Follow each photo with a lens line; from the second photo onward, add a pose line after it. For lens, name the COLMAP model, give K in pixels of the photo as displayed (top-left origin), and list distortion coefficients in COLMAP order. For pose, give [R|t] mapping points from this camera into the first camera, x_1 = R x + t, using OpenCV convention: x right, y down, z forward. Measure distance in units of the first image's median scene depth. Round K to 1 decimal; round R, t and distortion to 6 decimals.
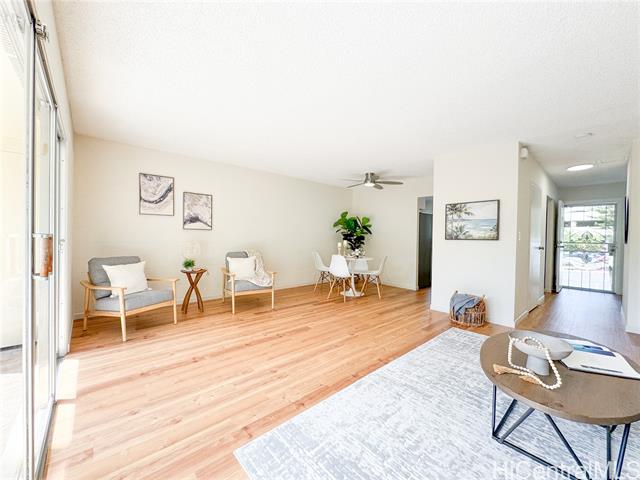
lens RADIAL K [[257.0, 0, 318.1], [0, 257.0, 240.4], [0, 0, 1]] dist [-0.002669, -0.000202]
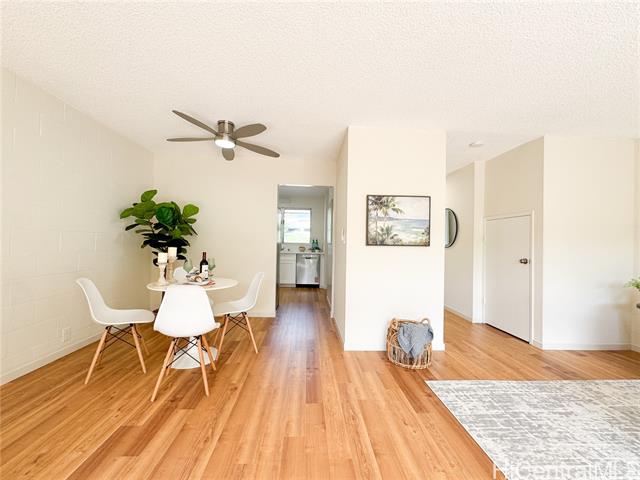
lens RADIAL K [[257.0, 0, 320.8], [0, 257.0, 240.6], [0, 0, 1]] dist [-0.002669, -0.000202]
pose [[0.623612, 0.003585, 0.781726, -0.128610], [0.001108, 0.999984, -0.005469, -0.013160], [-0.781733, 0.004277, 0.623598, 0.685016]]
